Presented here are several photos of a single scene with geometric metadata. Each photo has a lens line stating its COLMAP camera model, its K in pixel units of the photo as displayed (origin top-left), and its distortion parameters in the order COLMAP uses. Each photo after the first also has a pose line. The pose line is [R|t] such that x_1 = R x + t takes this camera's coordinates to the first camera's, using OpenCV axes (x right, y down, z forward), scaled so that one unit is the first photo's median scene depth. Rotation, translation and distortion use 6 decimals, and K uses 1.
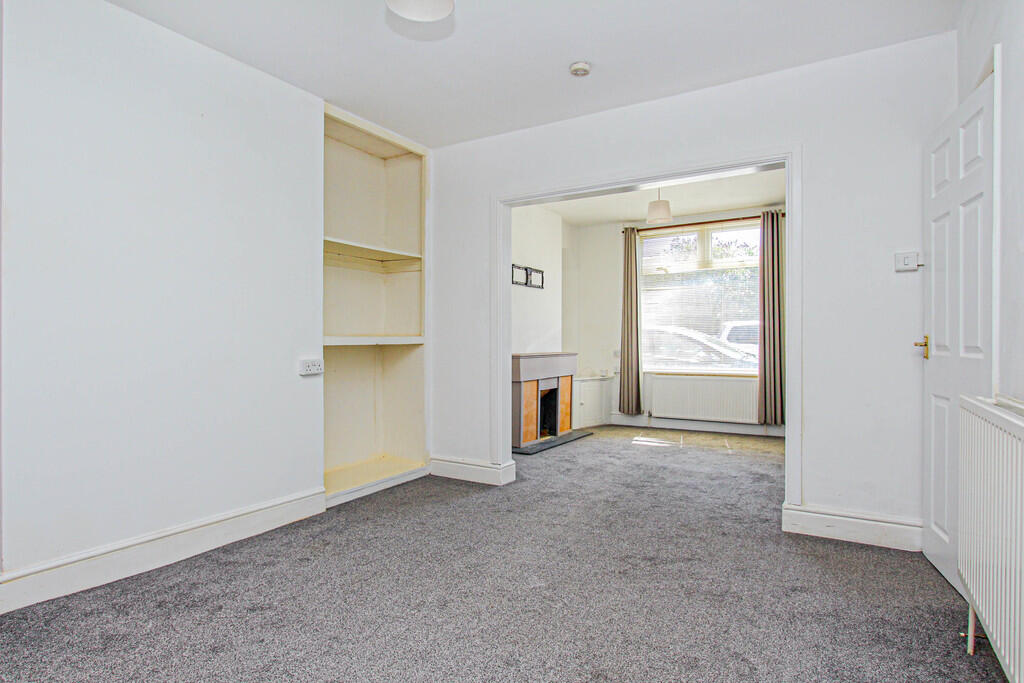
lens RADIAL K [[561.8, 0, 512.0], [0, 561.8, 341.5], [0, 0, 1]] dist [-0.002015, -0.000190]
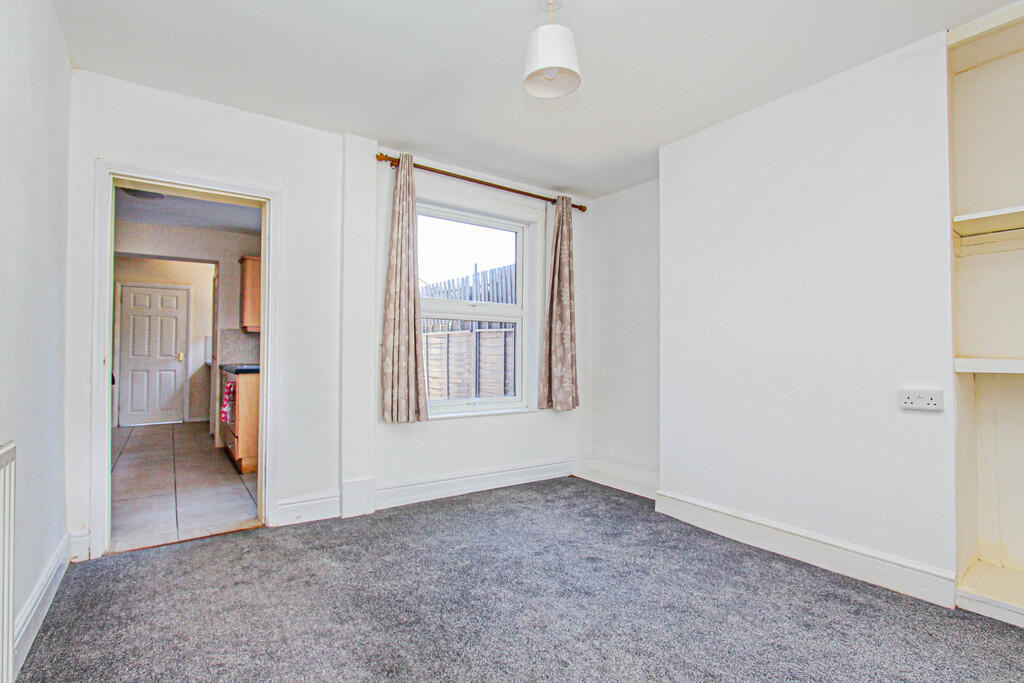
lens RADIAL K [[490.8, 0, 512.0], [0, 490.8, 341.5], [0, 0, 1]] dist [0.000589, -0.000026]
pose [[-0.404897, -0.025183, -0.914015, 0.481948], [-0.005649, 0.999670, -0.025040, -0.013352], [0.914345, -0.004976, -0.404906, 0.788722]]
